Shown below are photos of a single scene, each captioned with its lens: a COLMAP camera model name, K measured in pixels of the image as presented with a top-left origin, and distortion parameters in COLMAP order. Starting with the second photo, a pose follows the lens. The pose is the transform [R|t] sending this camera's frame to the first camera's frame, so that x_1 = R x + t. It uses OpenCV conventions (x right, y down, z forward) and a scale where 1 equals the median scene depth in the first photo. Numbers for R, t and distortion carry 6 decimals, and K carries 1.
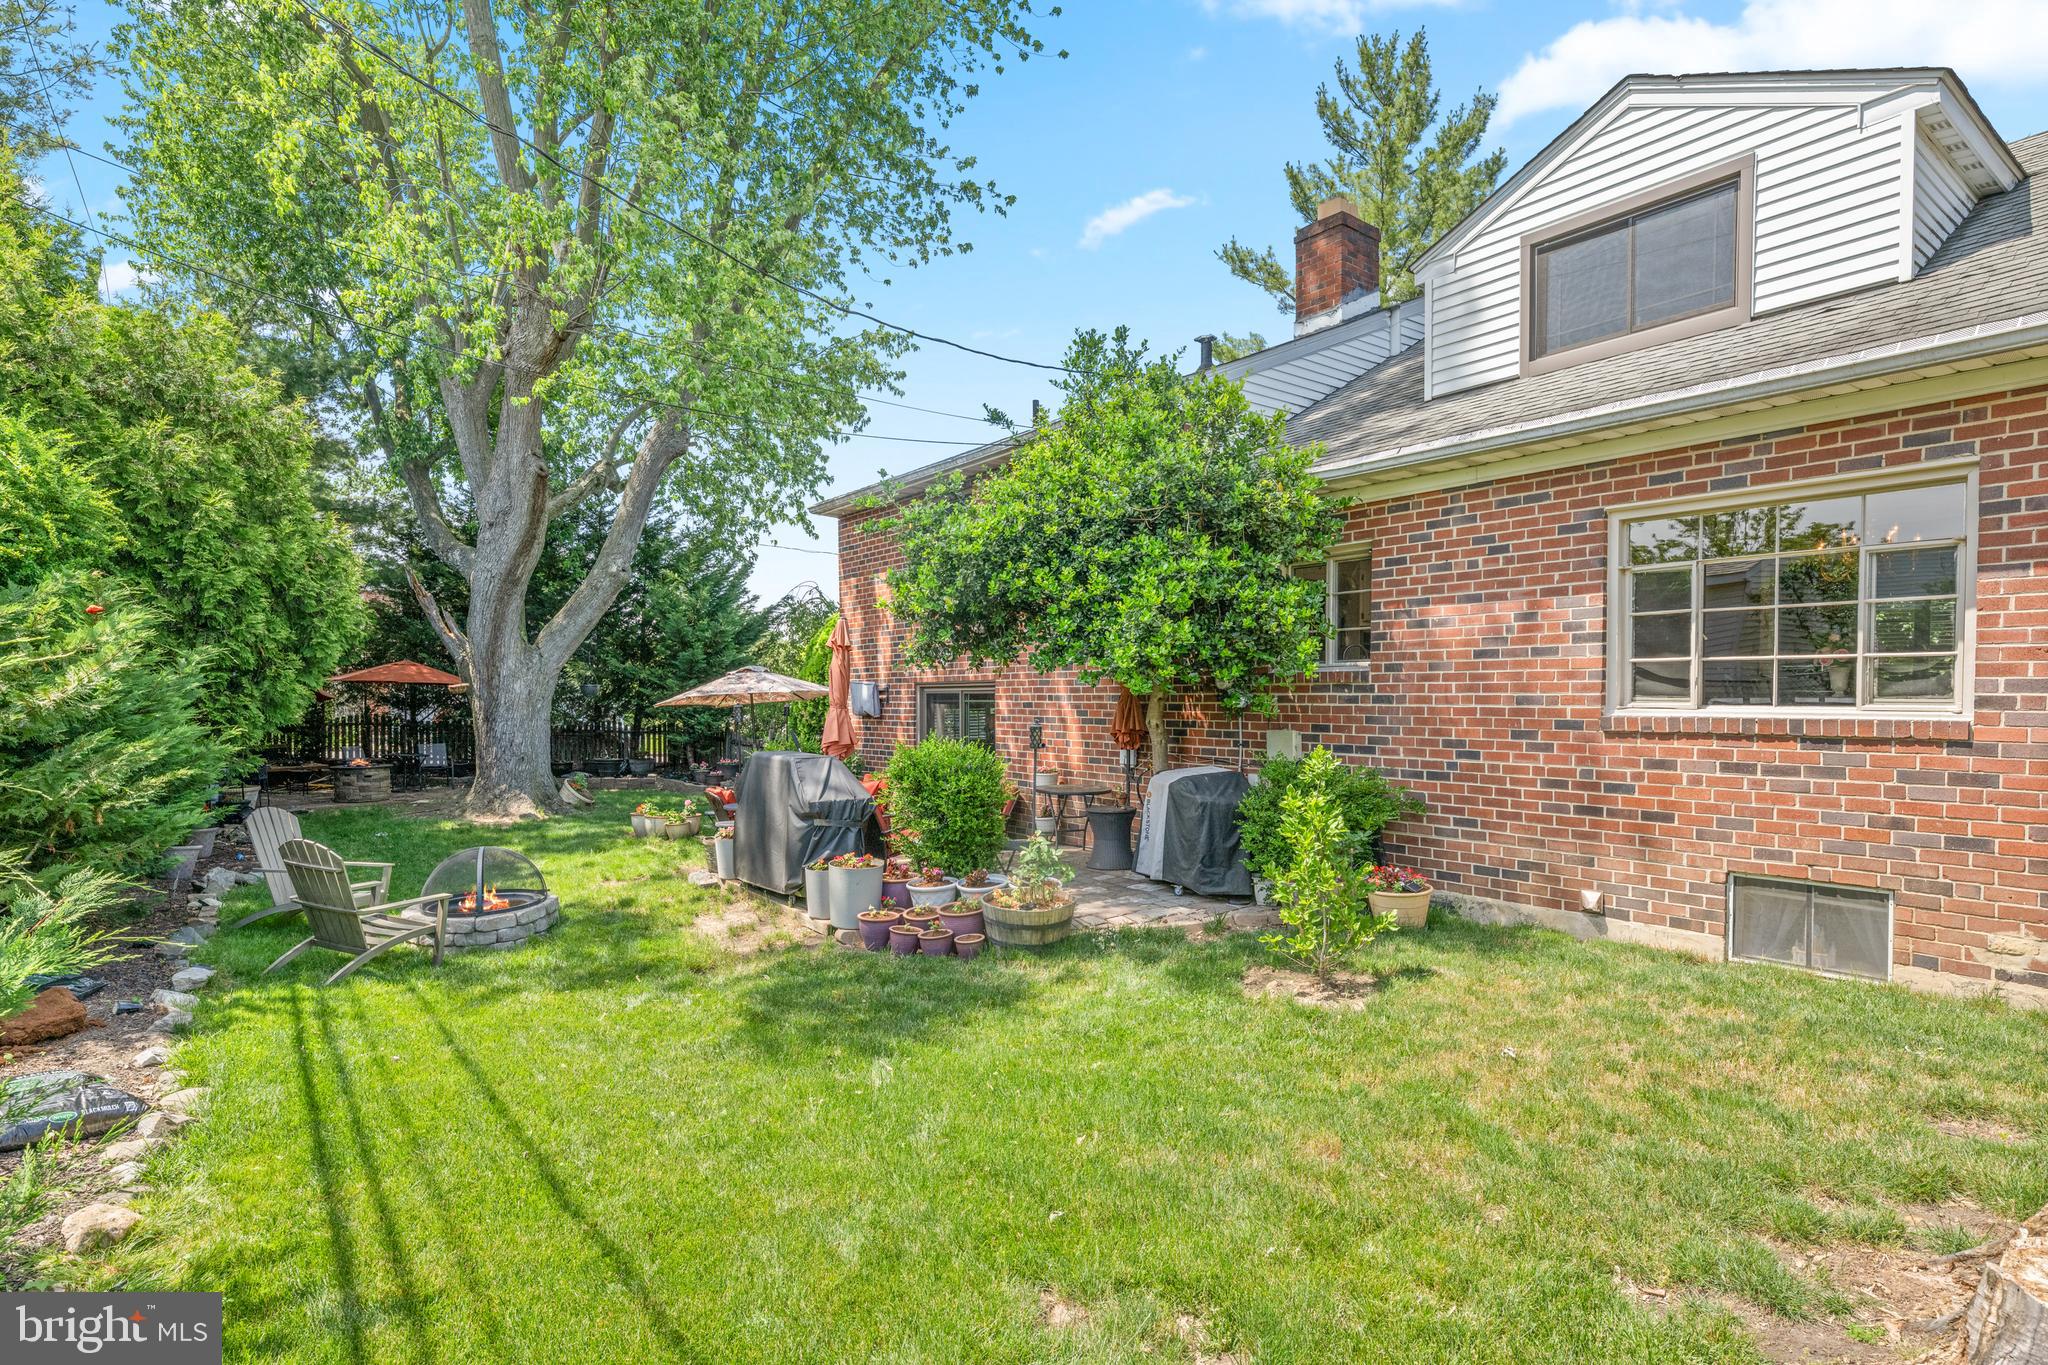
lens RADIAL K [[1017.2, 0, 1023.8], [0, 1017.2, 729.5], [0, 0, 1]] dist [-0.000690, -0.000351]
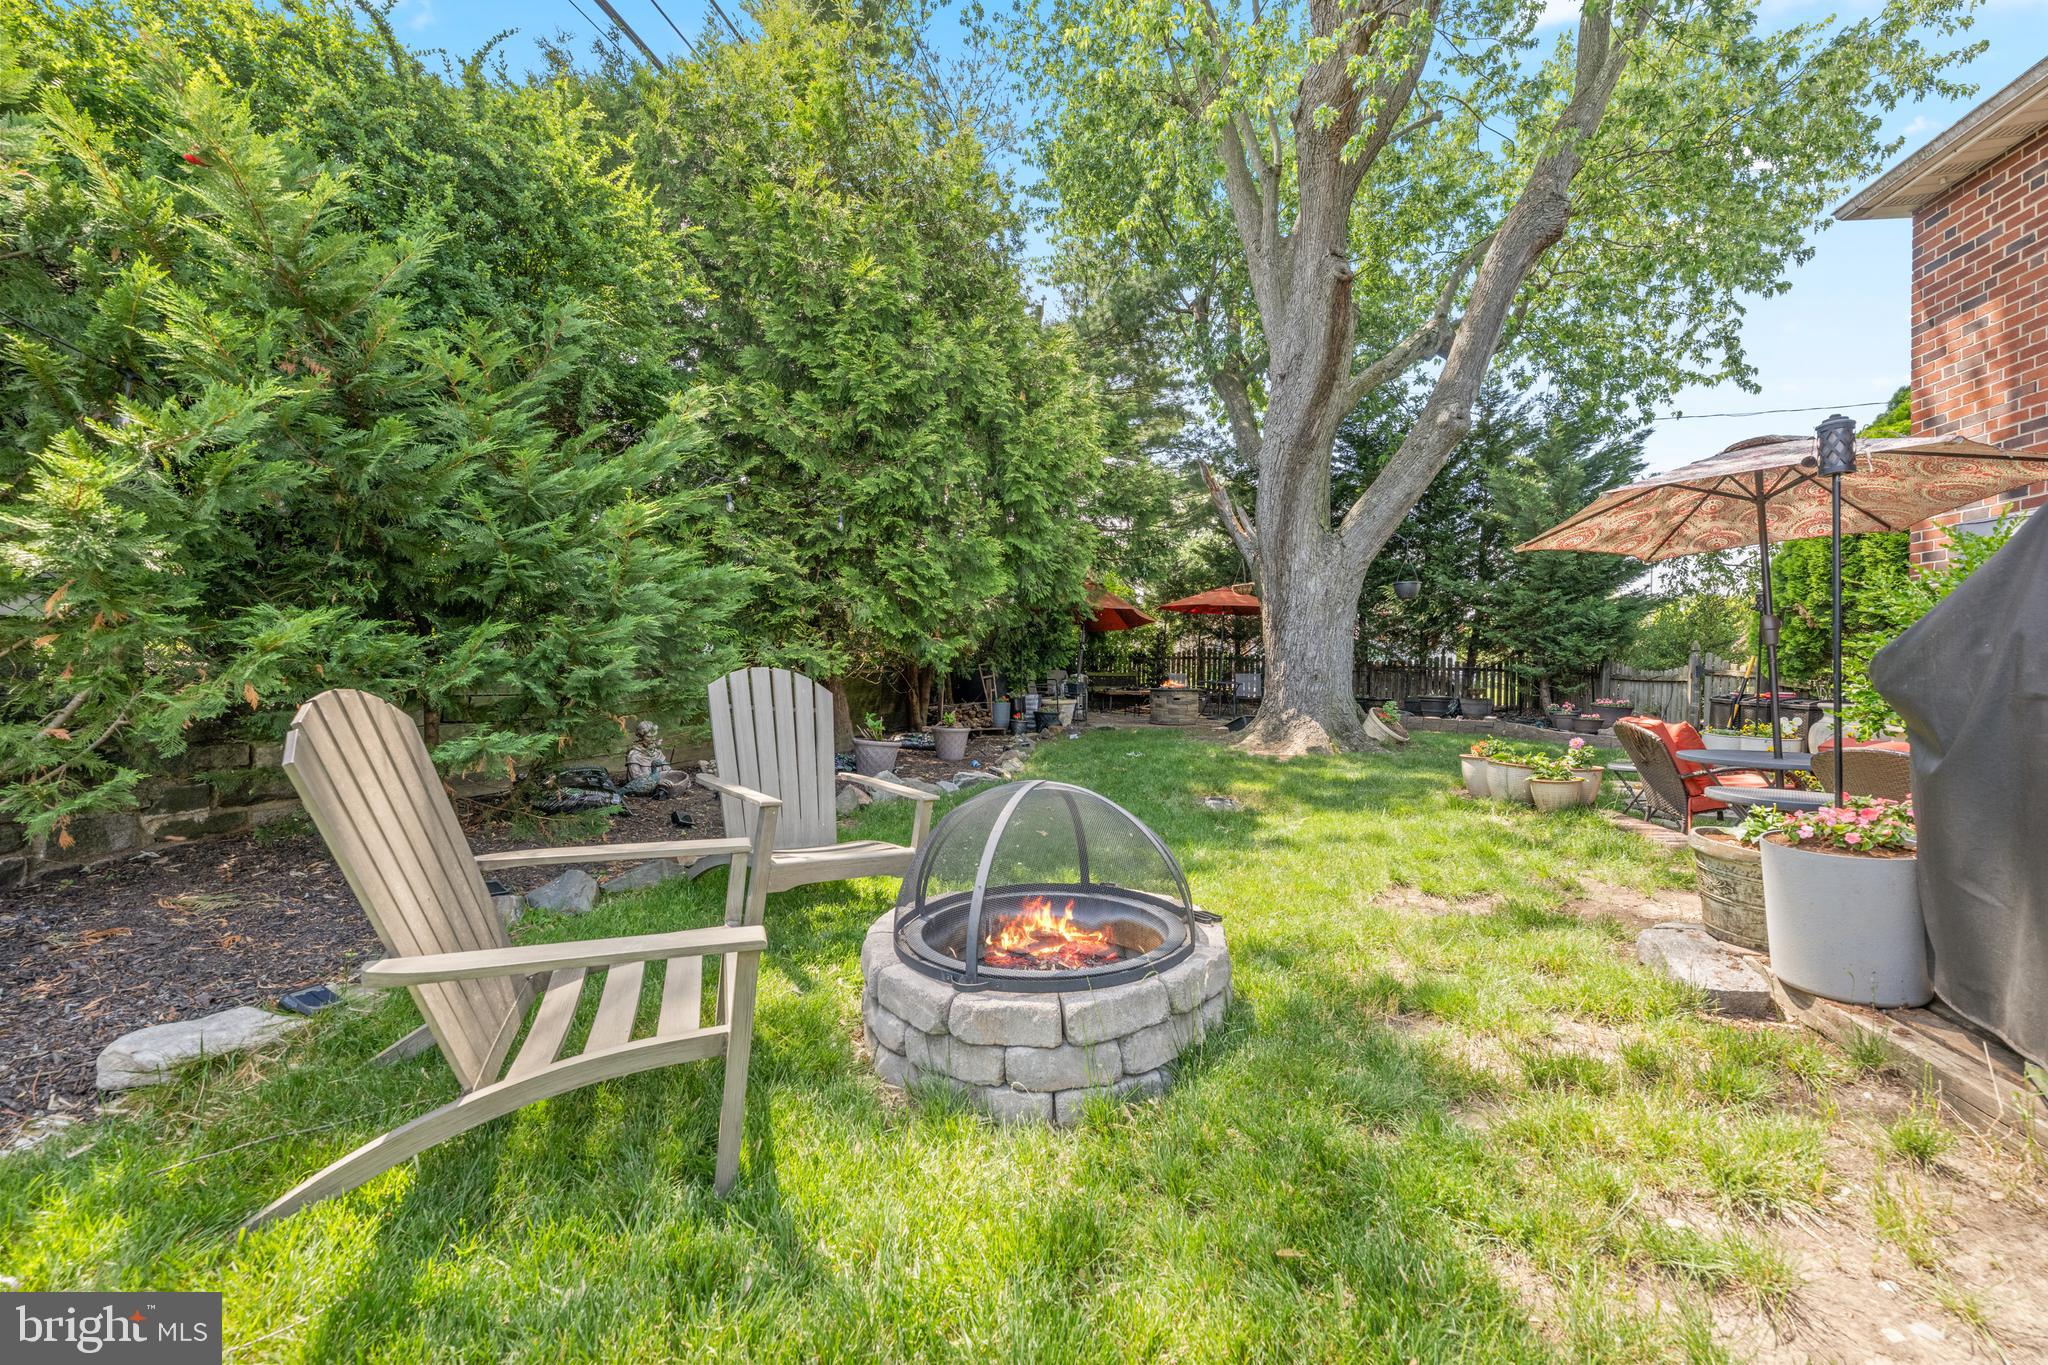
lens RADIAL K [[813.8, 0, 1015.3], [0, 813.8, 682.2], [0, 0, 1]] dist [-0.001366, -0.000070]
pose [[0.643257, 0.016315, -0.765476, -0.156388], [-0.029795, 0.999549, -0.003735, 0.040608], [0.765070, 0.025210, 0.643453, 0.405992]]
